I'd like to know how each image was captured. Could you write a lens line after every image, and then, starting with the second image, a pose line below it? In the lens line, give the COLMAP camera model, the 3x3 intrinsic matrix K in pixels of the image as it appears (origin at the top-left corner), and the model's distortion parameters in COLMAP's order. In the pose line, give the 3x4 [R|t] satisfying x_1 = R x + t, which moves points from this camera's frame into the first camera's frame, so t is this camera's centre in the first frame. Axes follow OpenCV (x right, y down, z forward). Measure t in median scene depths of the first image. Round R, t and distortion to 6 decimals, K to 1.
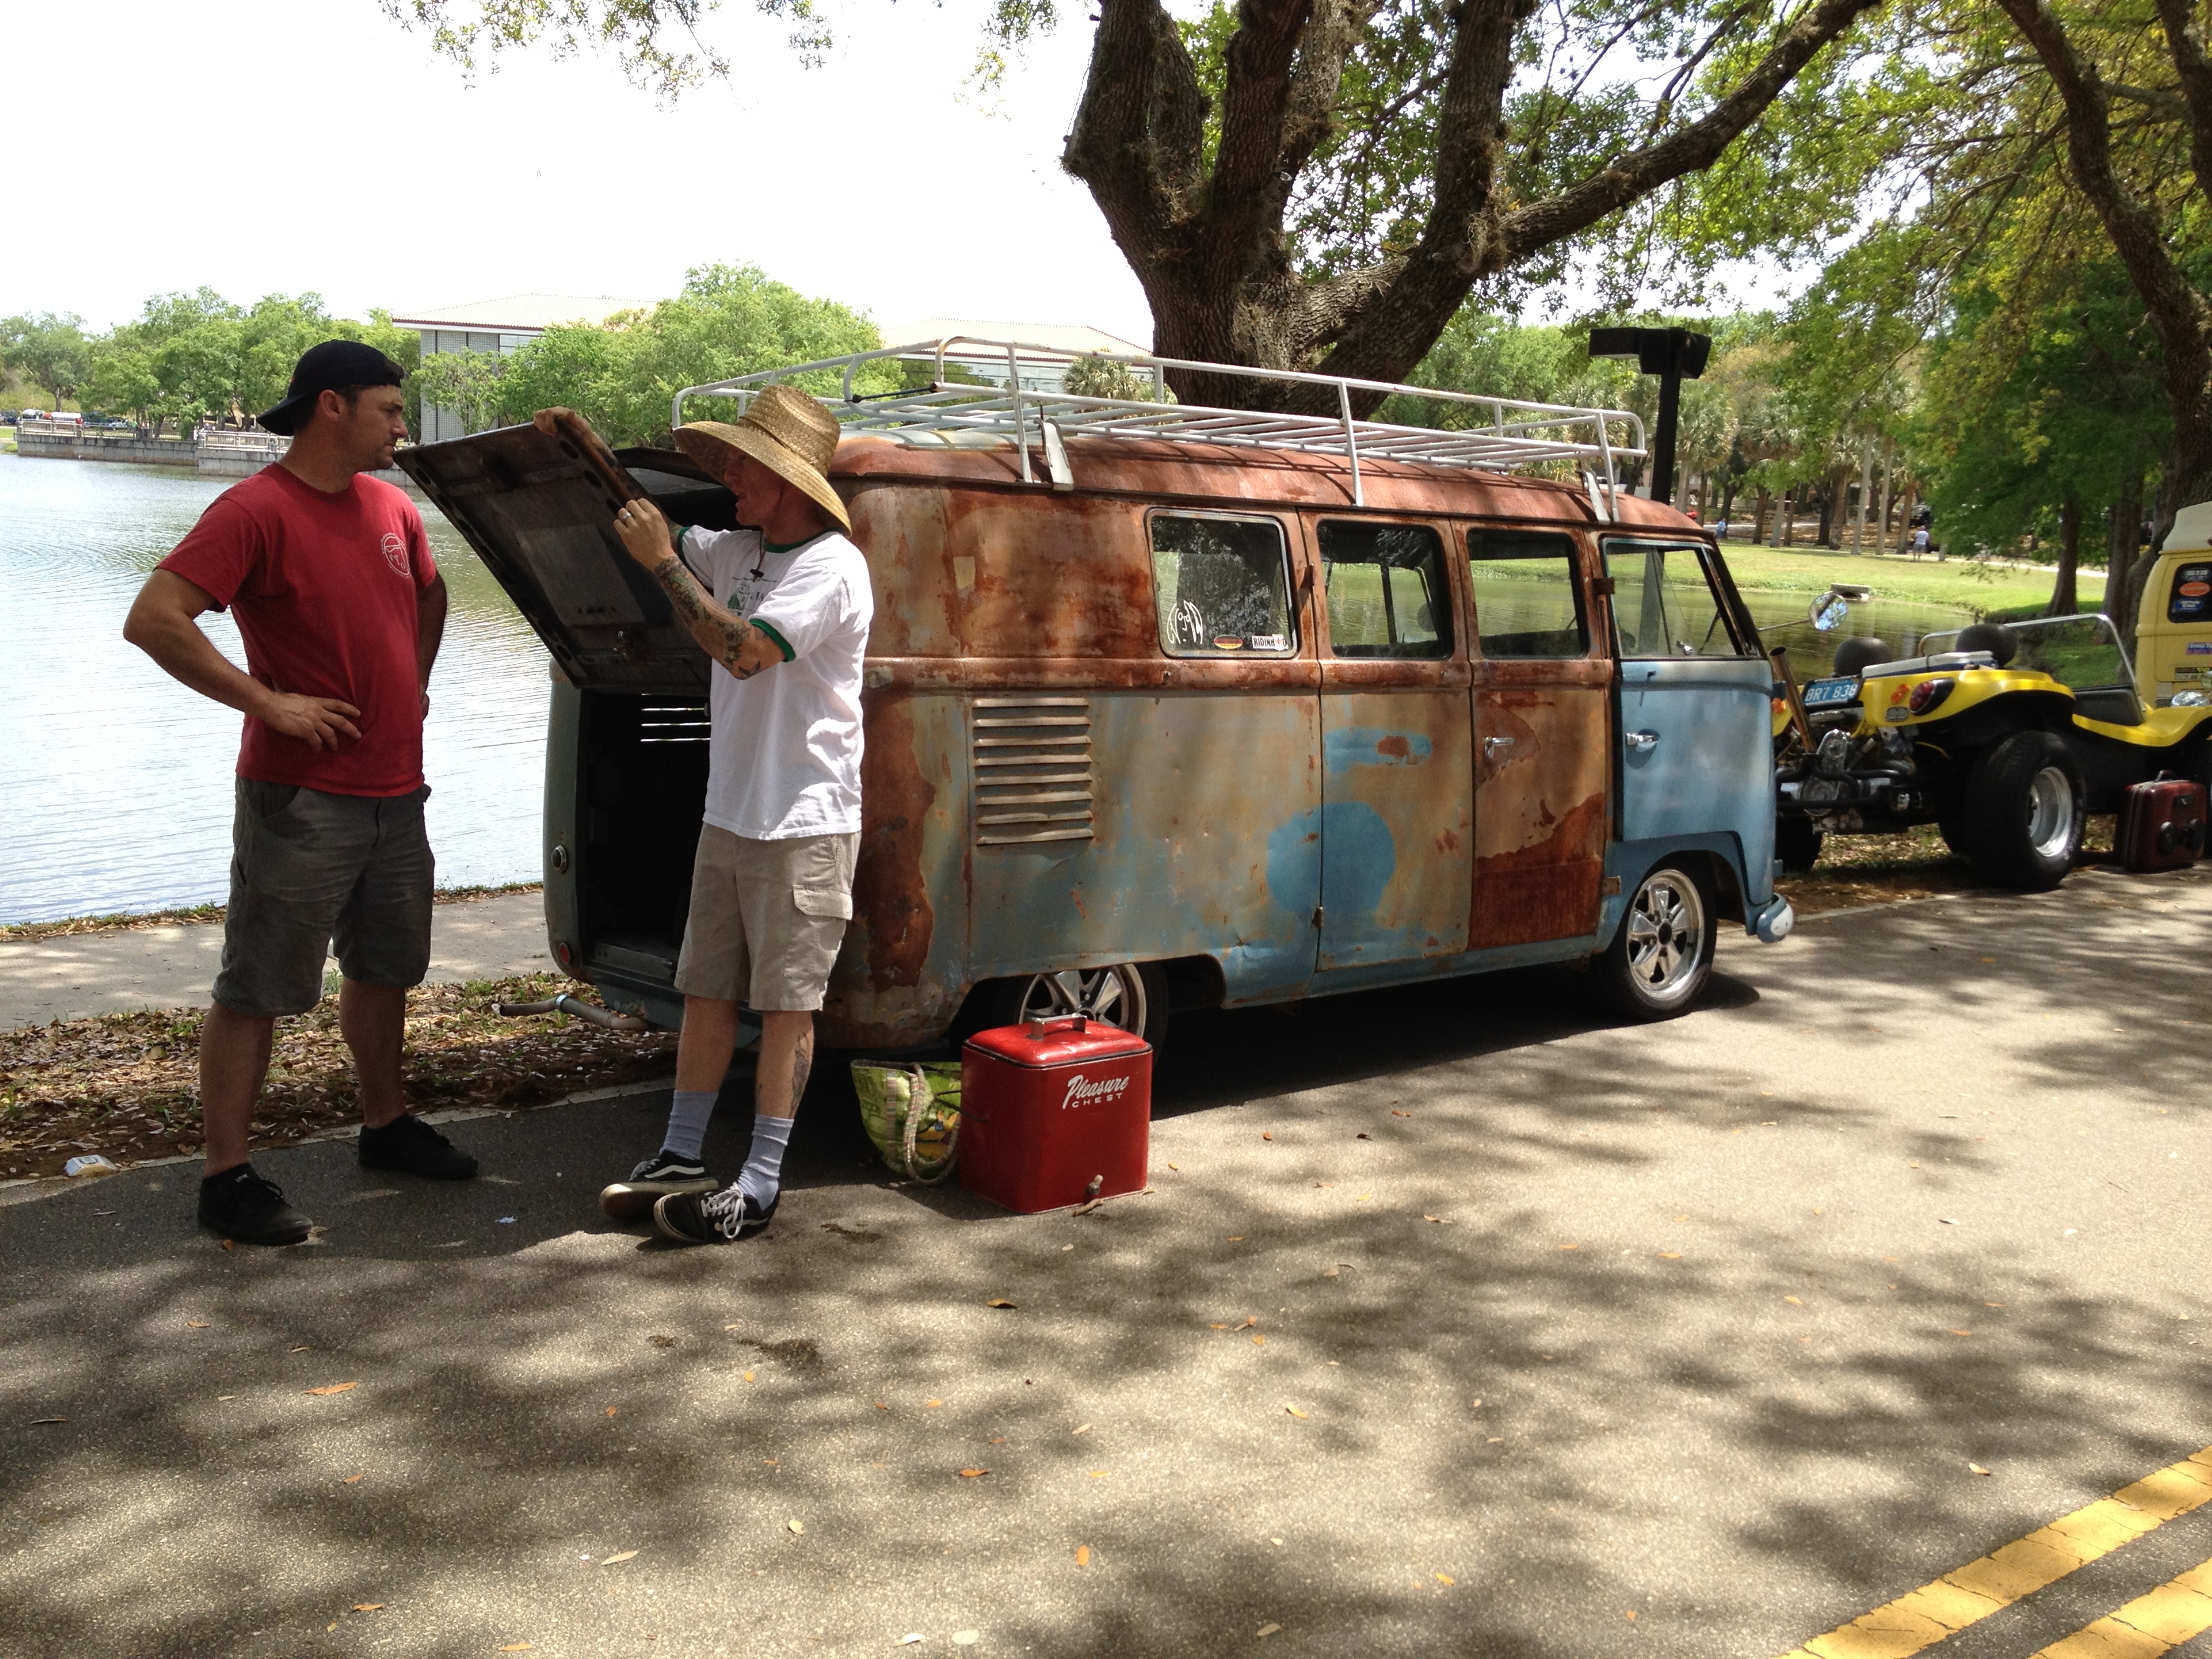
lens RADIAL K [[2231.4, 0, 1108.1], [0, 2231.4, 806.4], [0, 0, 1]] dist [0.171862, -0.439343]
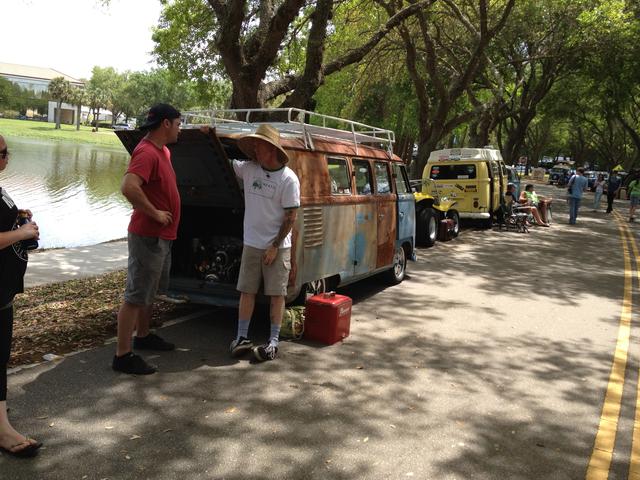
lens RADIAL K [[651.6, 0, 320.0], [0, 651.6, 240.0], [0, 0, 1]] dist [0.131851, -0.293108]
pose [[0.902185, -0.022941, 0.430738, -0.442612], [0.008399, 0.999330, 0.035632, -0.029682], [-0.431267, -0.028529, 0.901773, 0.014195]]
